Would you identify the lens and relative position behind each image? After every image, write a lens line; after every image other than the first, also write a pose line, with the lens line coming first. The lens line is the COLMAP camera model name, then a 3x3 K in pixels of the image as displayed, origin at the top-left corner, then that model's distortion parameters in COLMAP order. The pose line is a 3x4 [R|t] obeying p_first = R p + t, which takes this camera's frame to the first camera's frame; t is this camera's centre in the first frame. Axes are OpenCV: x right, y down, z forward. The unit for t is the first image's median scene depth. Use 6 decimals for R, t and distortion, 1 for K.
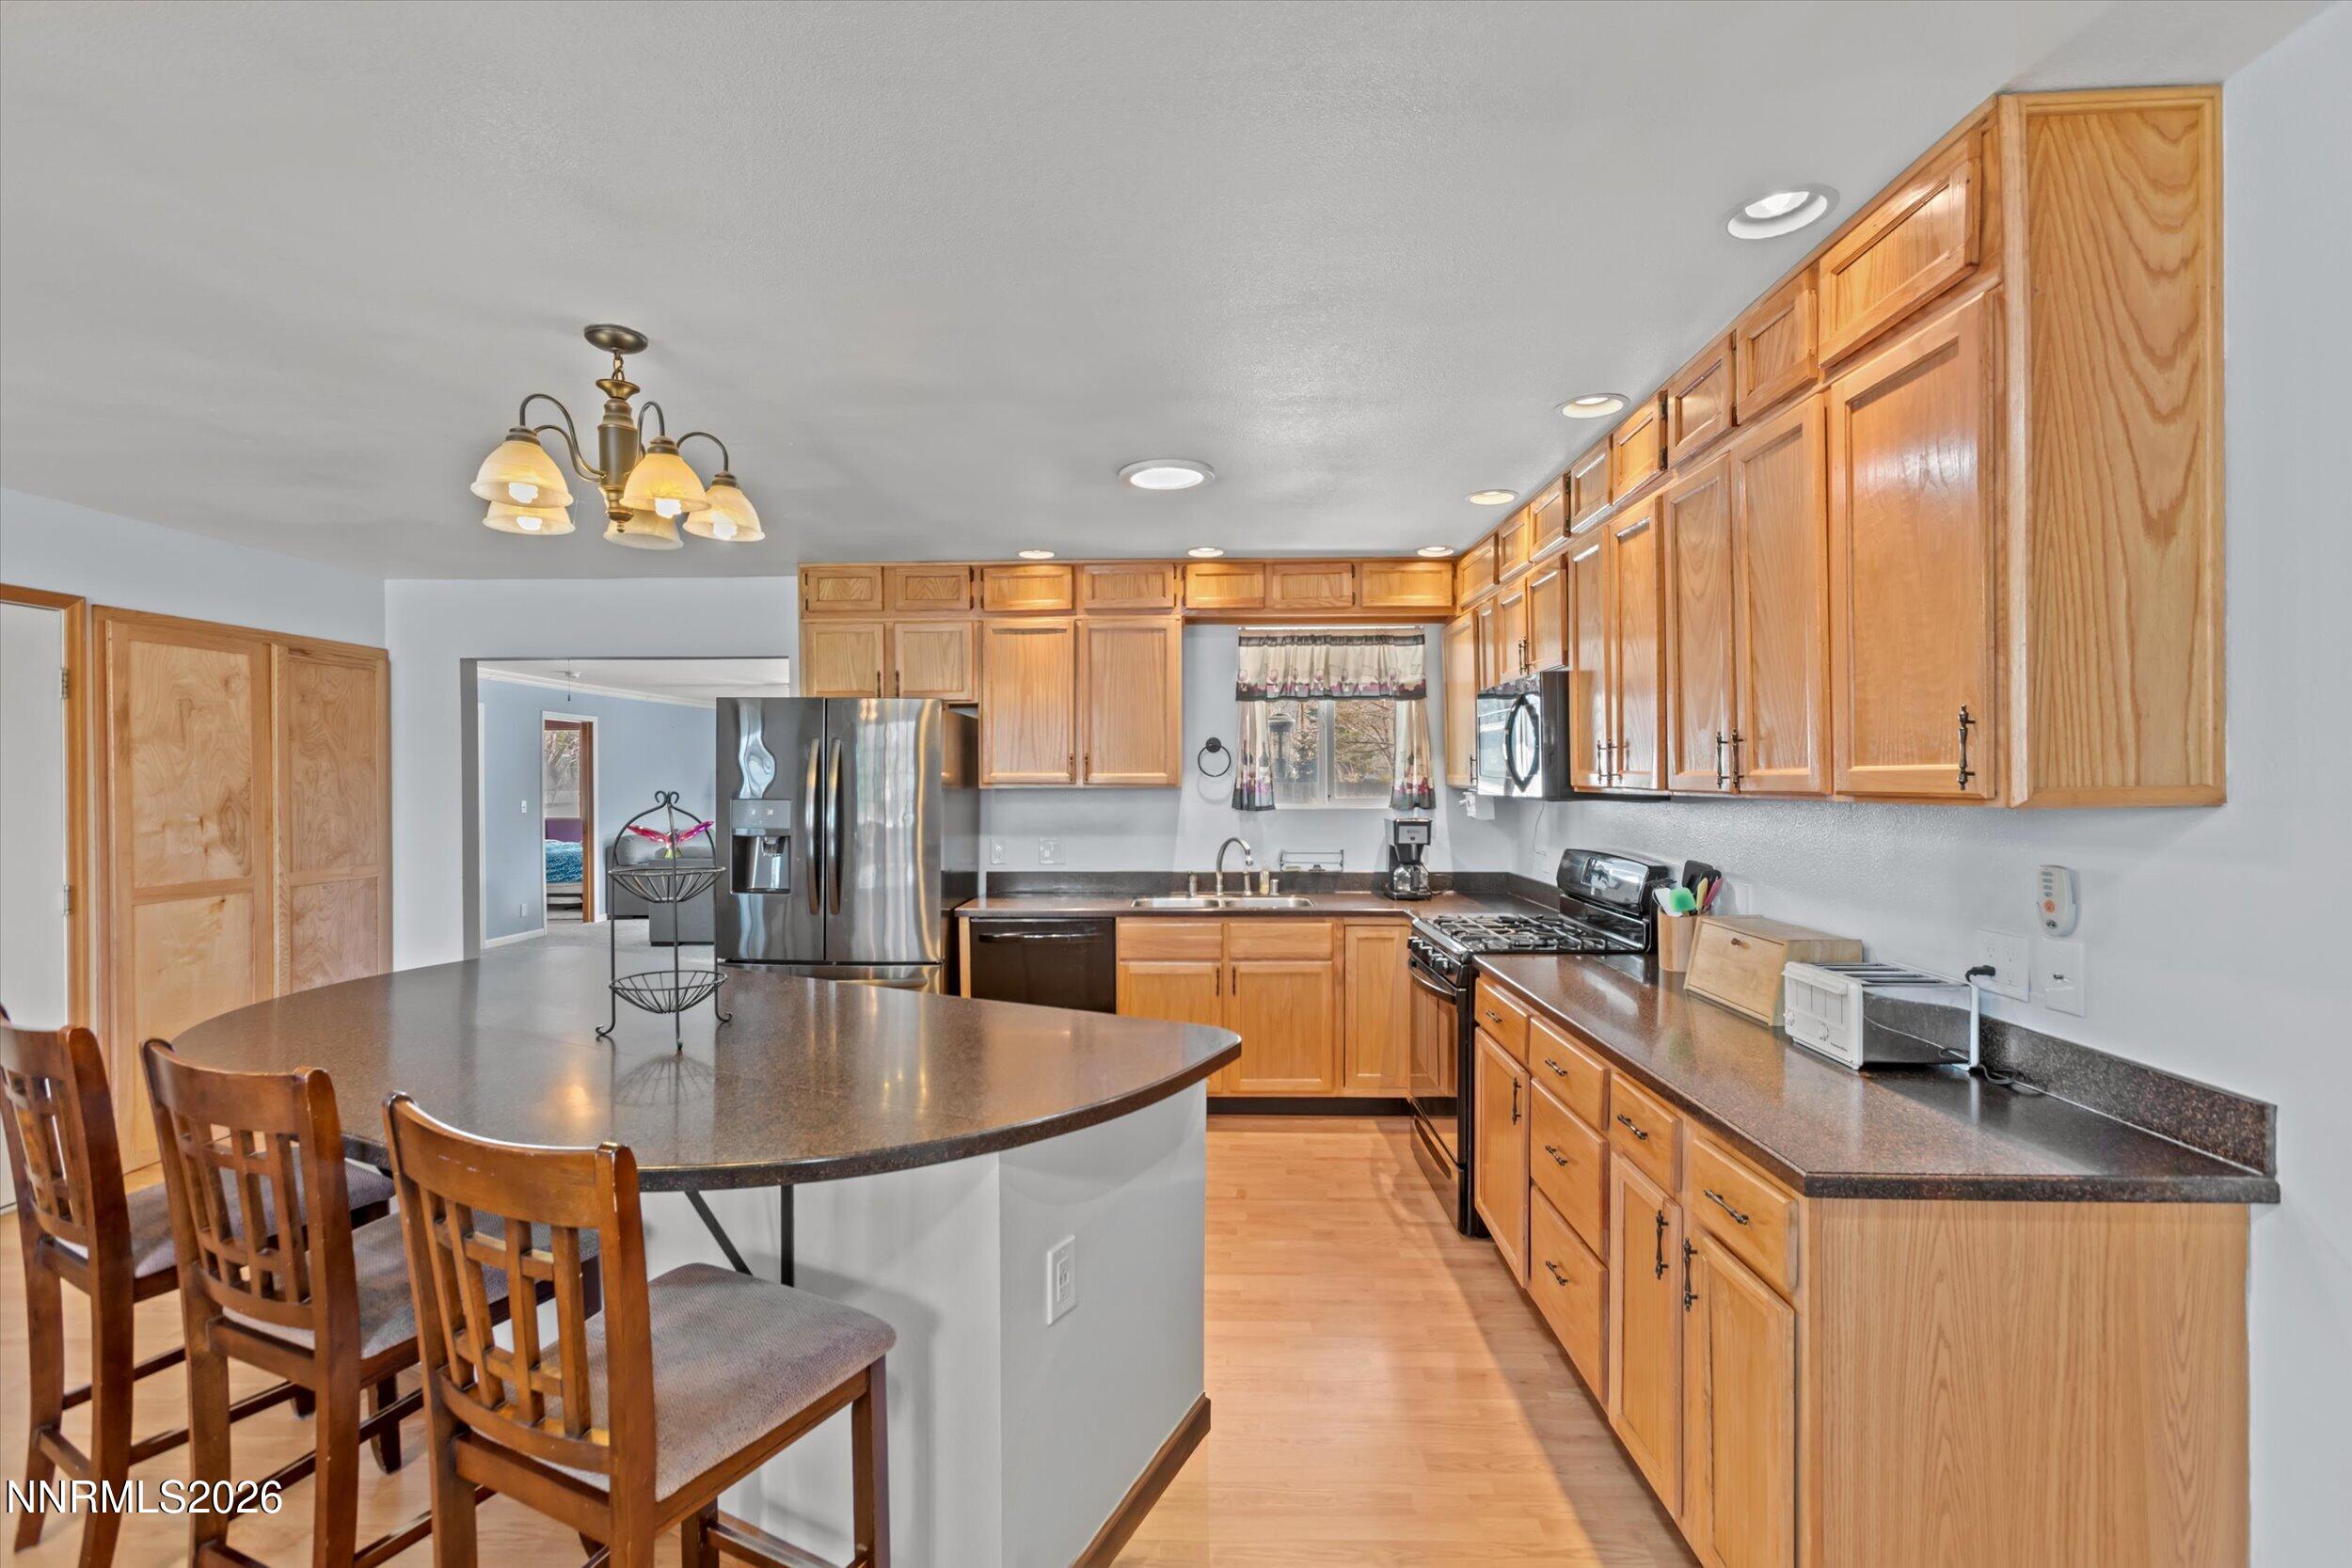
lens RADIAL K [[1028.6, 0, 1176.0], [0, 1028.6, 784.0], [0, 0, 1]] dist [-0.001313, 0.000198]
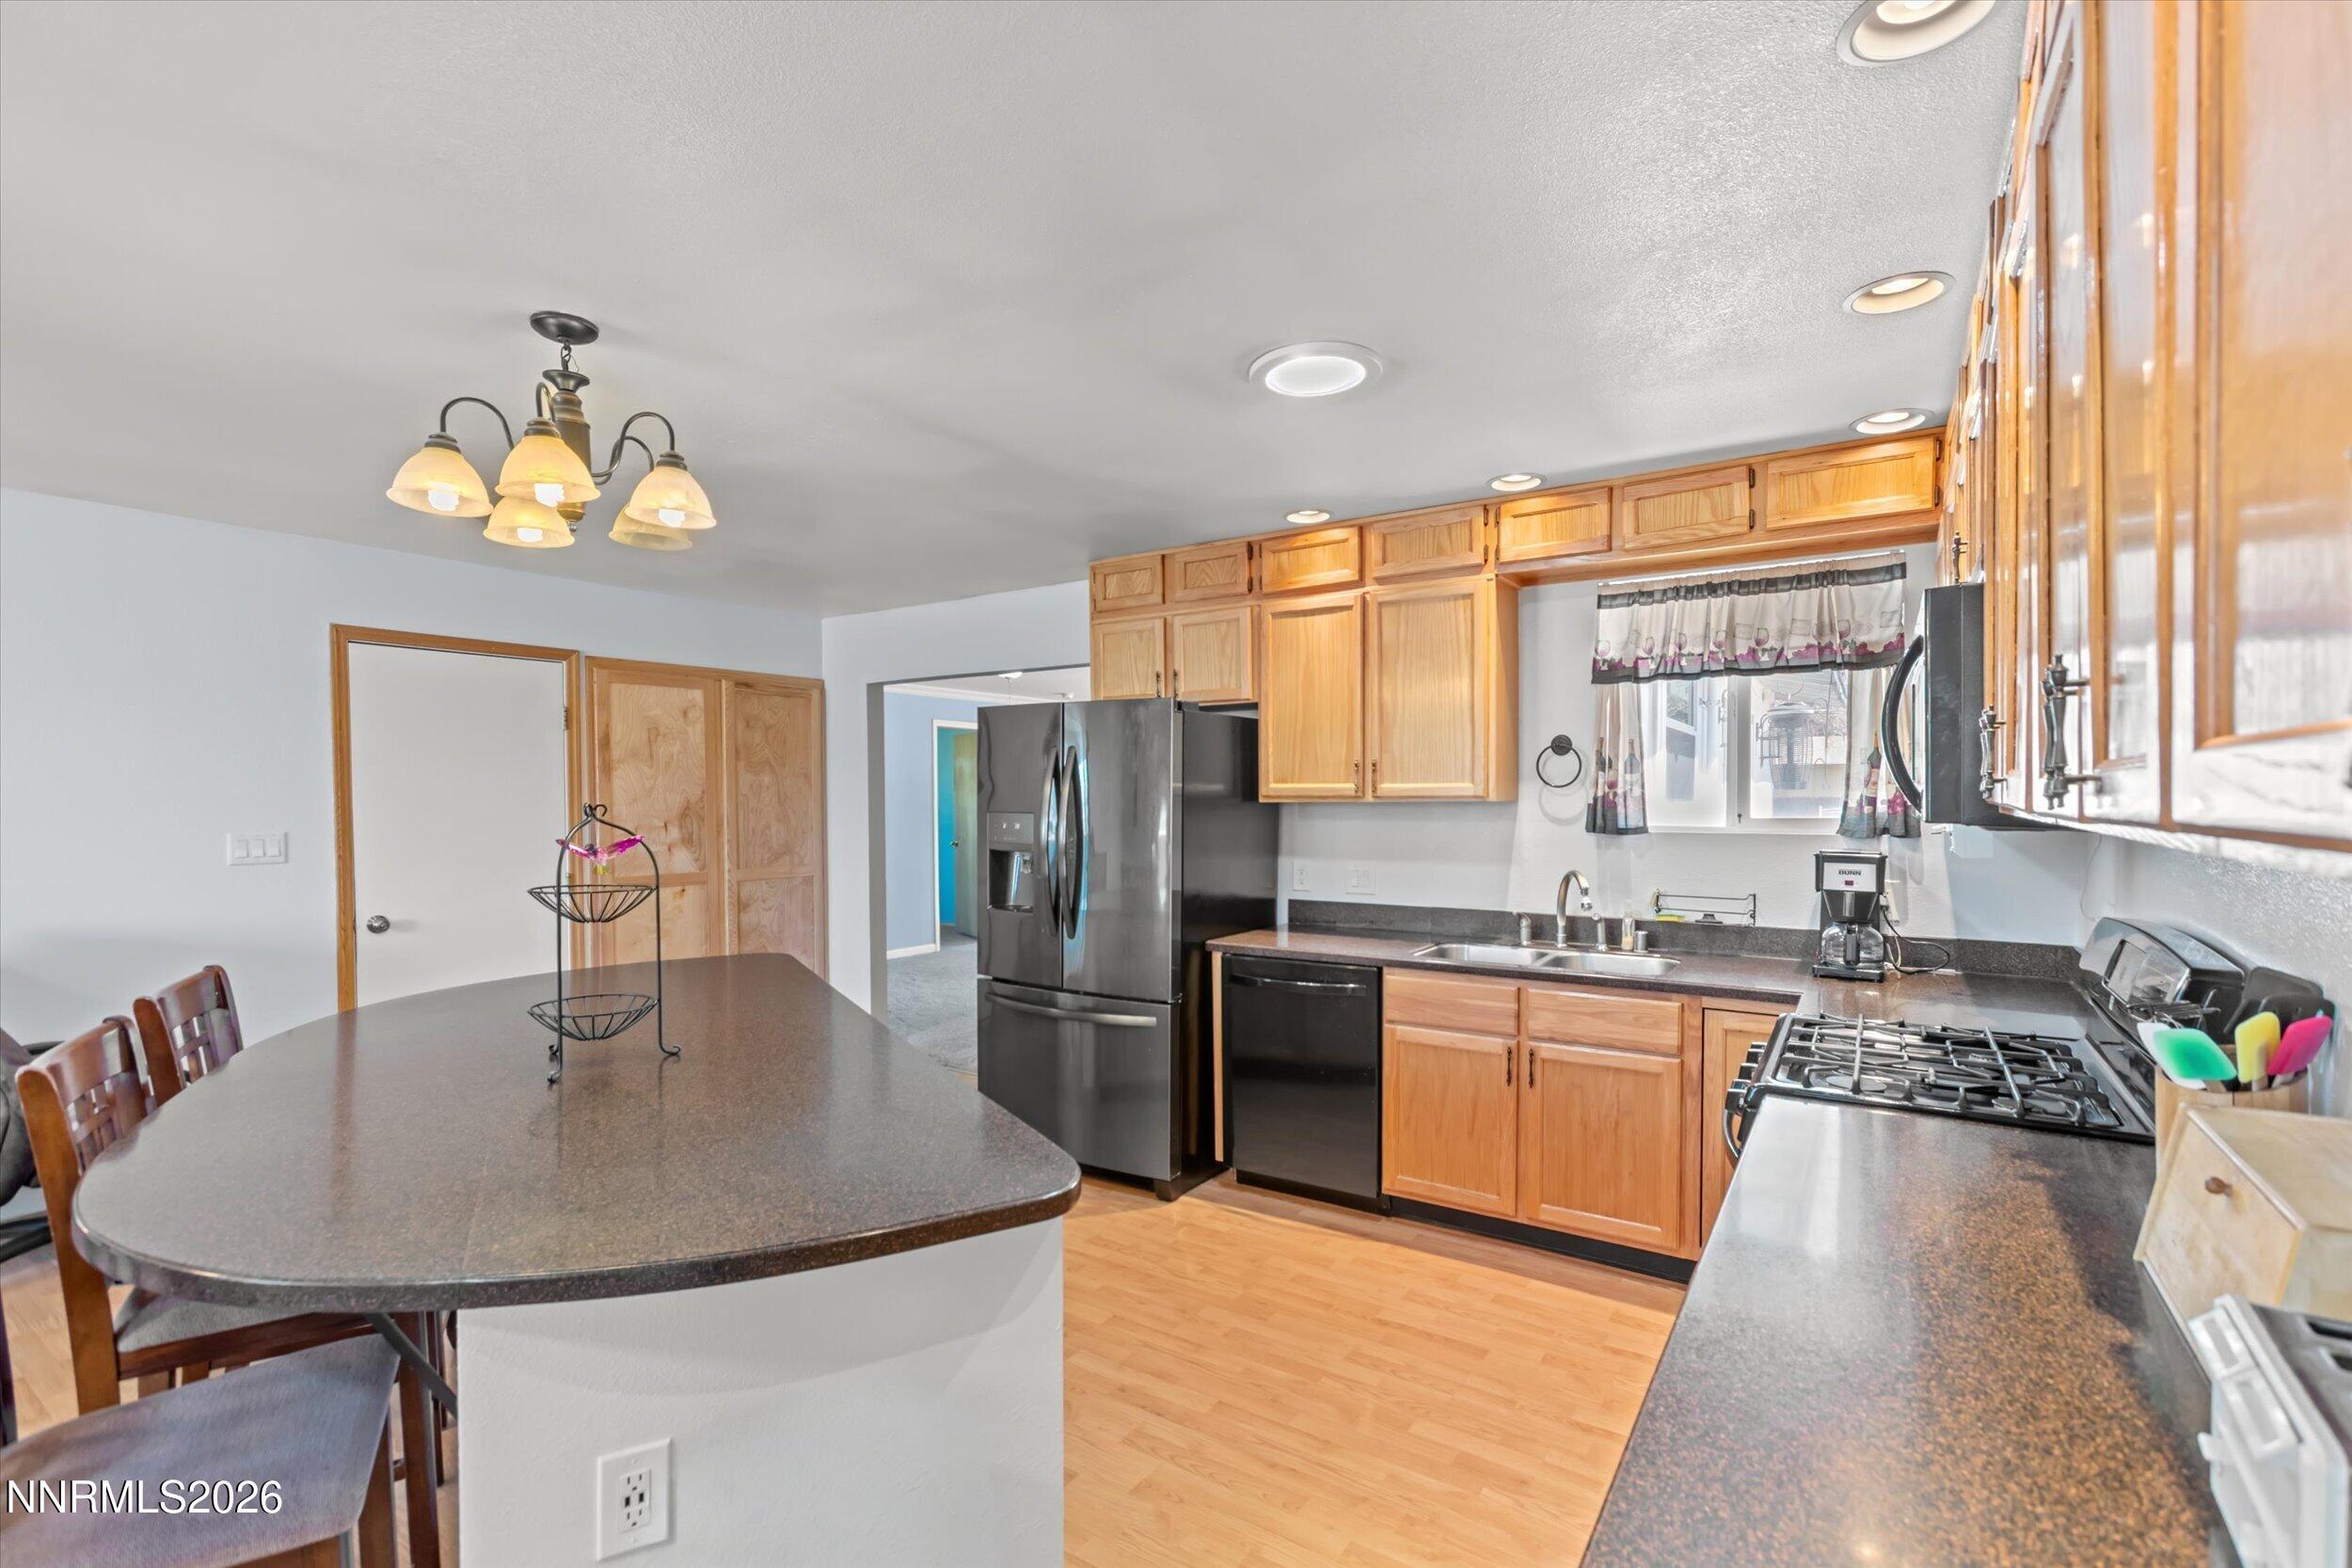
lens RADIAL K [[1051.7, 0, 1170.2], [0, 1051.7, 819.9], [0, 0, 1]] dist [-0.027066, 0.028205]
pose [[0.848426, 0.013480, -0.529143, 0.211349], [-0.001799, 0.999743, 0.022585, -0.000321], [0.529311, -0.018210, 0.848232, 0.220280]]
